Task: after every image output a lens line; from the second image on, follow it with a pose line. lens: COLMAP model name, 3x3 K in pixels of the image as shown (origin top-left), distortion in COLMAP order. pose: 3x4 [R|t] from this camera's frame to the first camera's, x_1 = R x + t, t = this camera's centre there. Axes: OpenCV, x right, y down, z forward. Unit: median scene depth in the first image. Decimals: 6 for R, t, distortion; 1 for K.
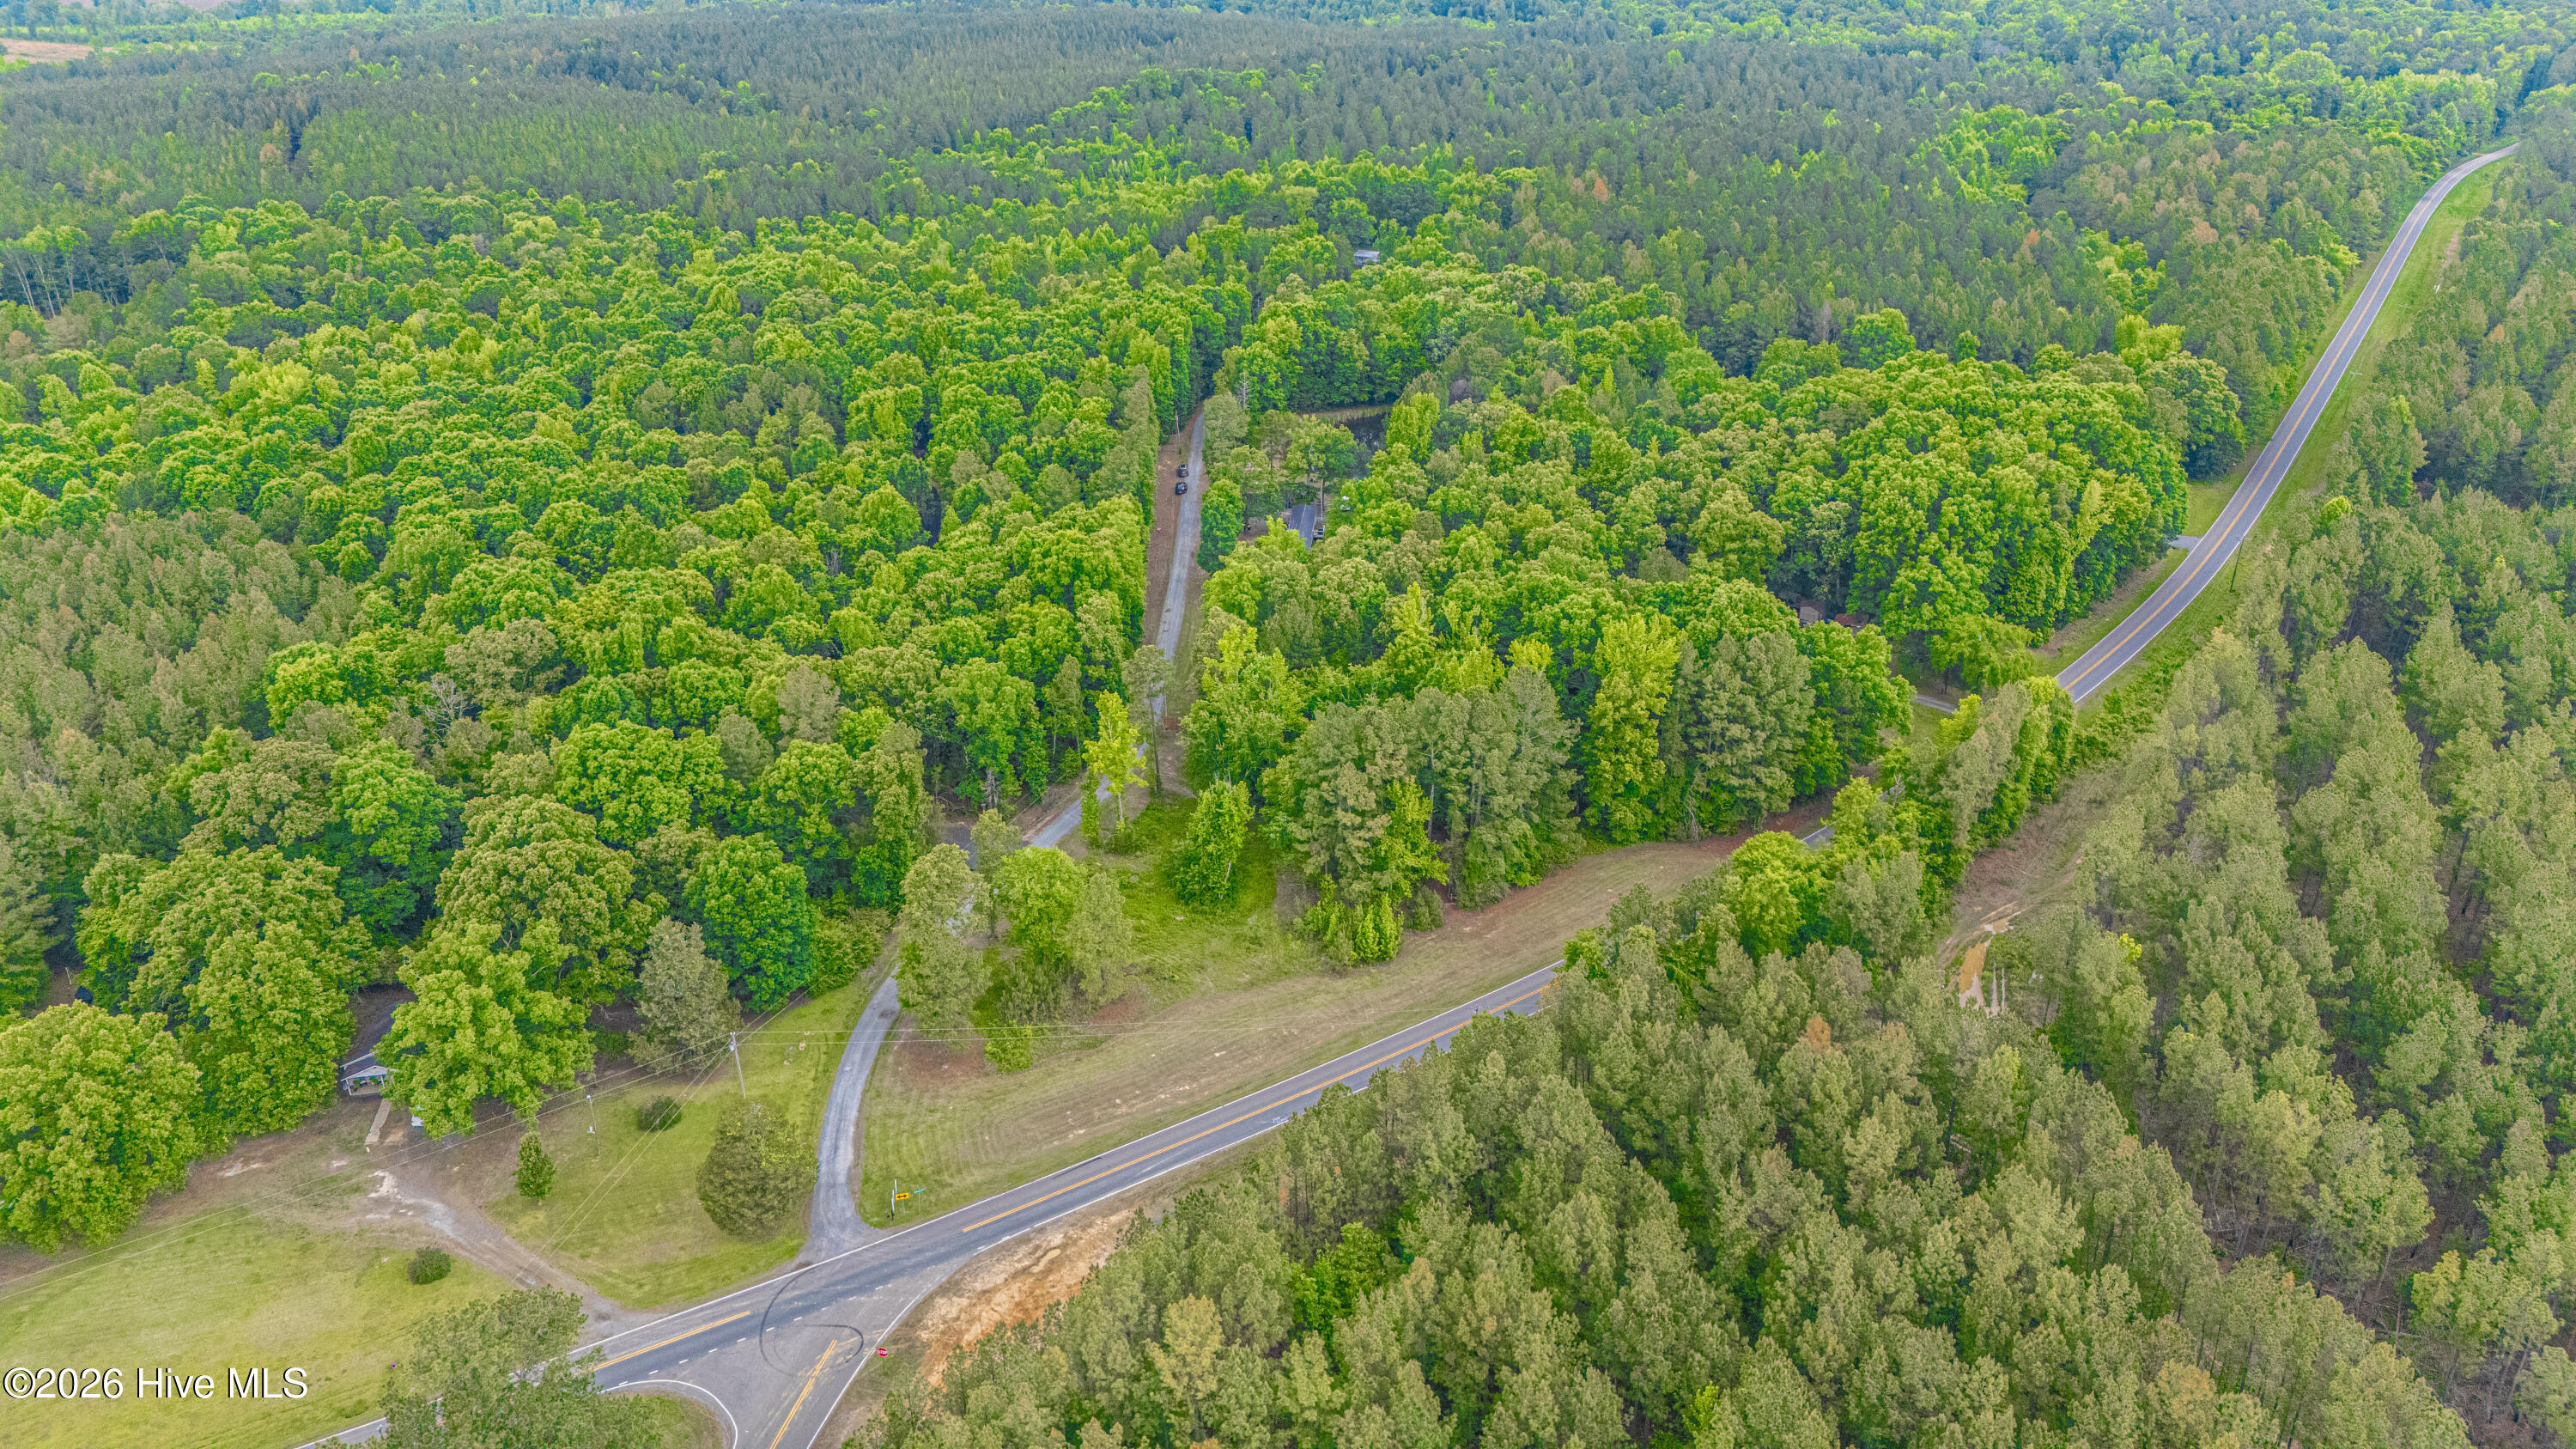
lens RADIAL K [[1931.8, 0, 1288.0], [0, 1931.8, 724.5], [0, 0, 1]] dist [0.061440, -0.053820]
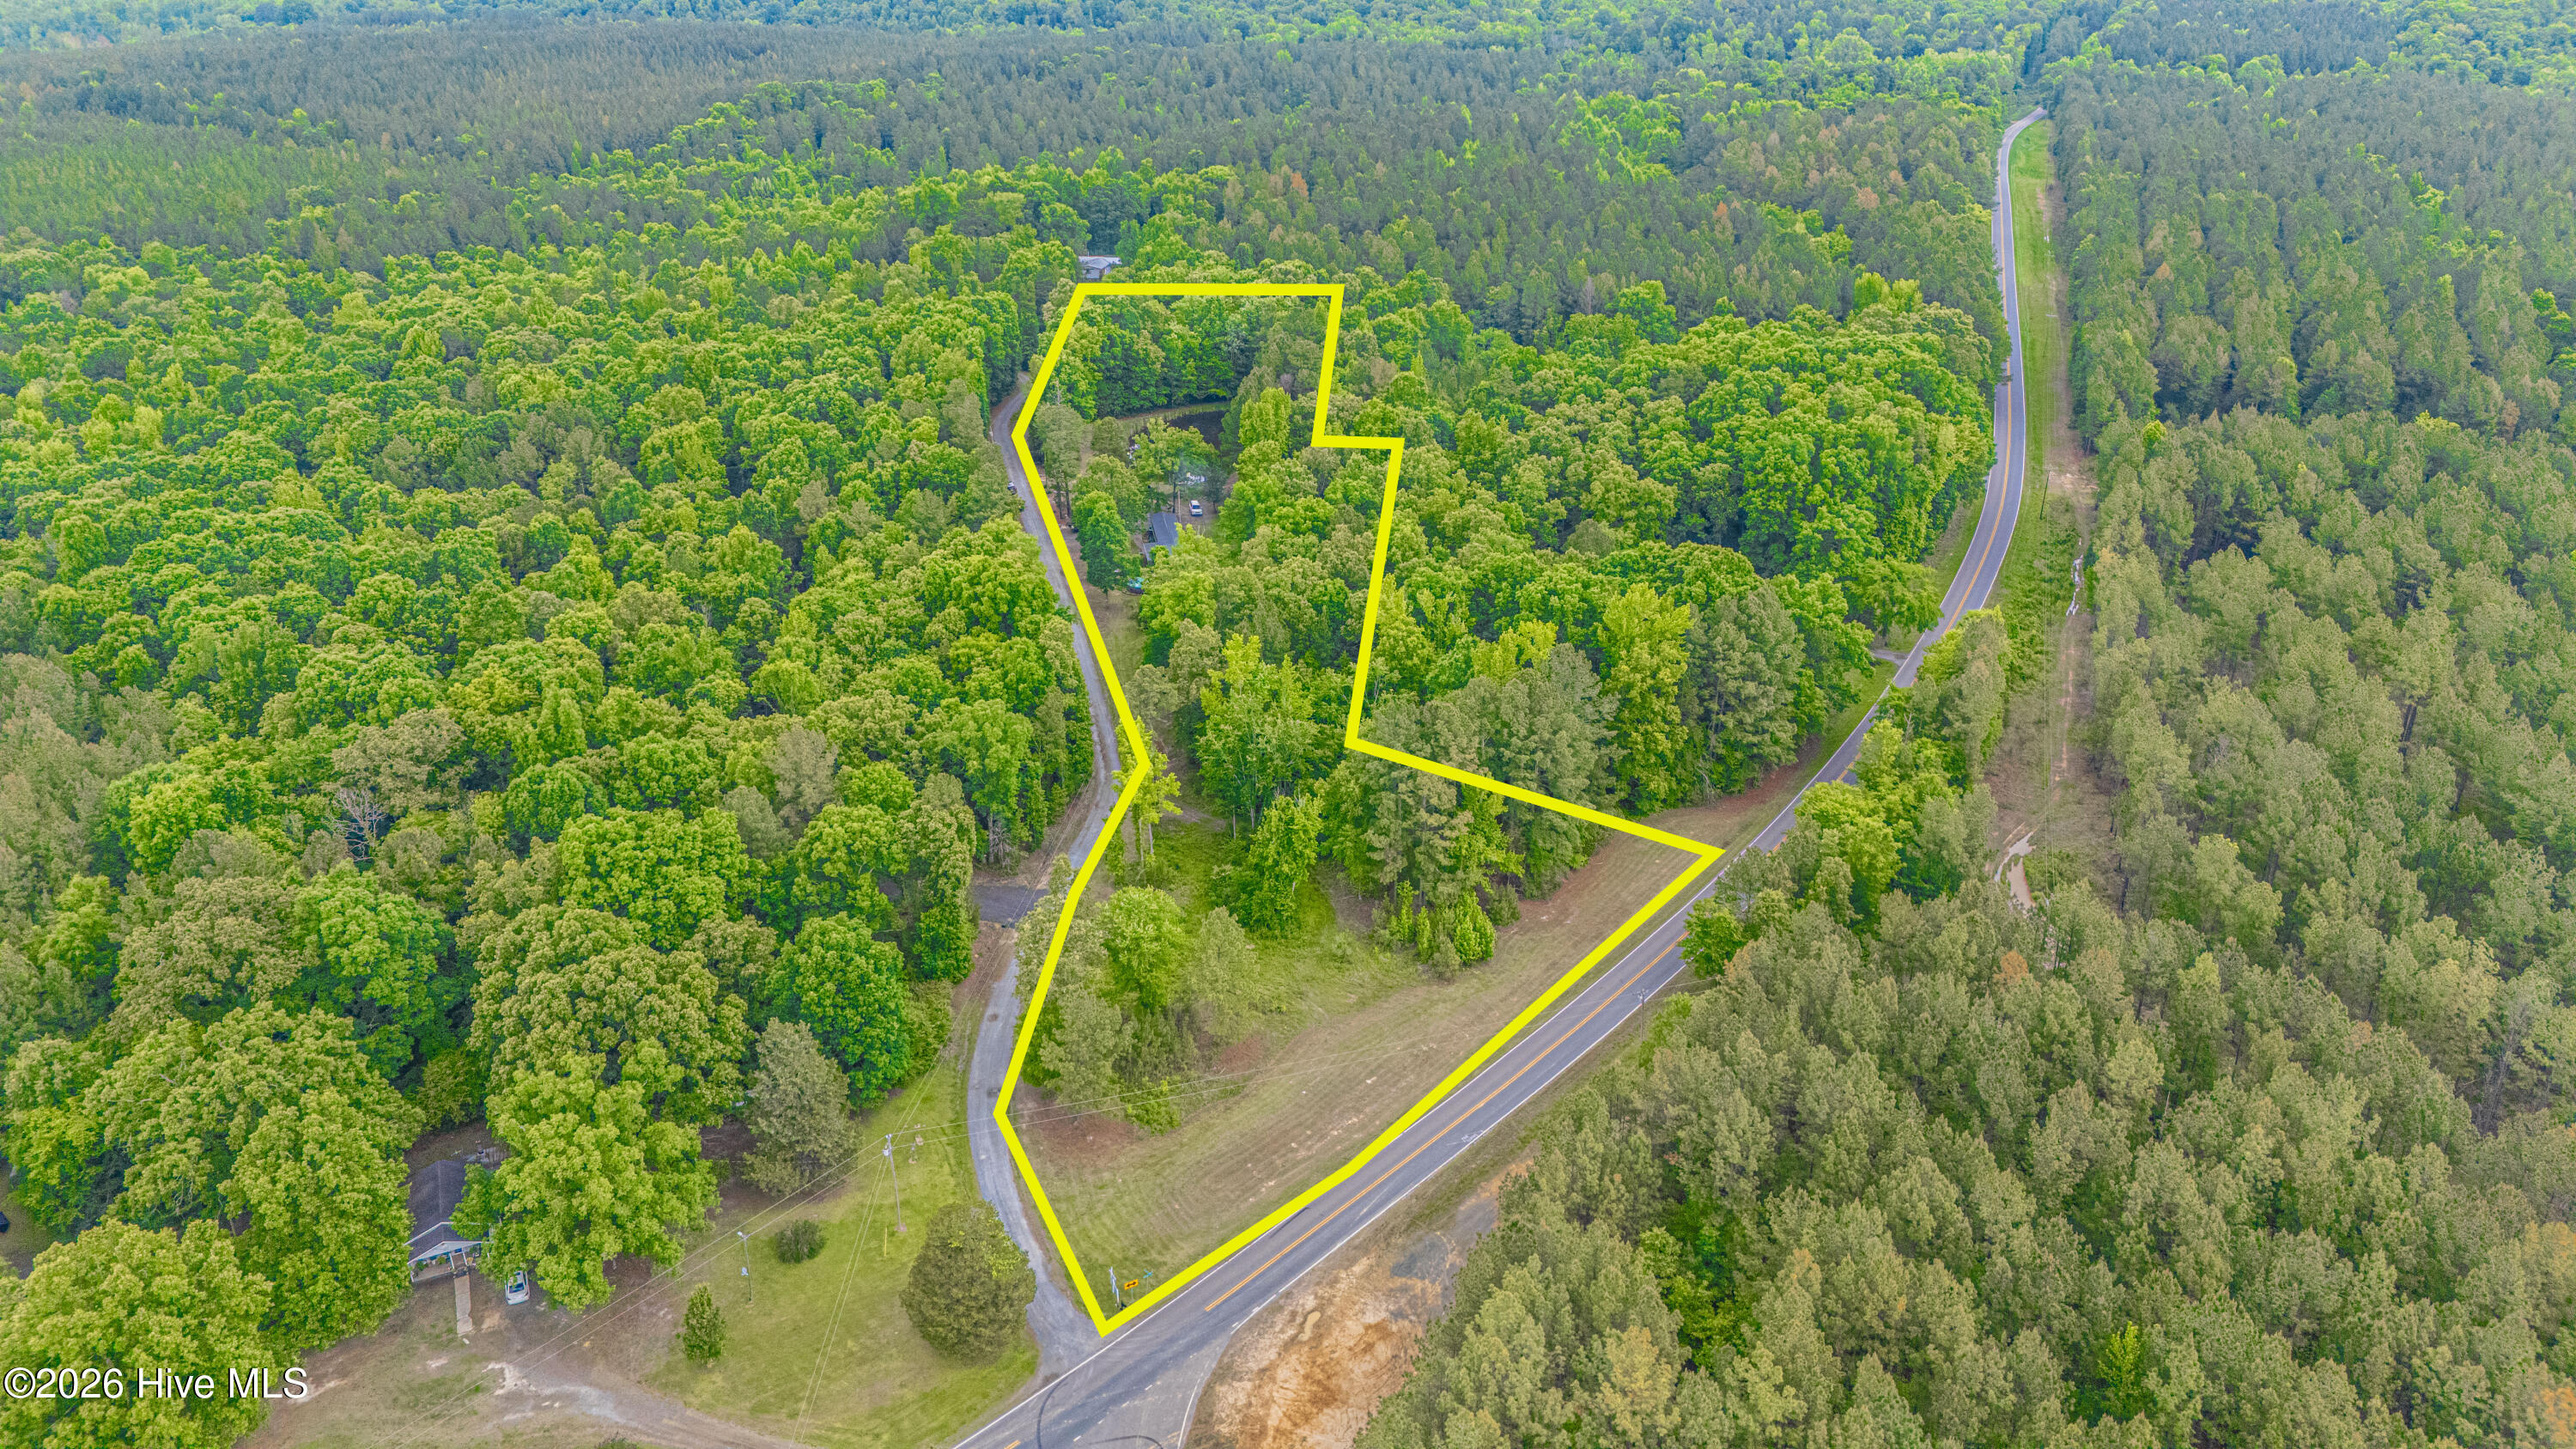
lens RADIAL K [[1931.8, 0, 1288.0], [0, 1931.8, 724.5], [0, 0, 1]] dist [0.061440, -0.053820]
pose [[0.968101, -0.108857, 0.225678, -0.199407], [0.110404, 0.993870, 0.005791, -0.009167], [-0.224925, 0.019310, 0.974185, 0.062567]]
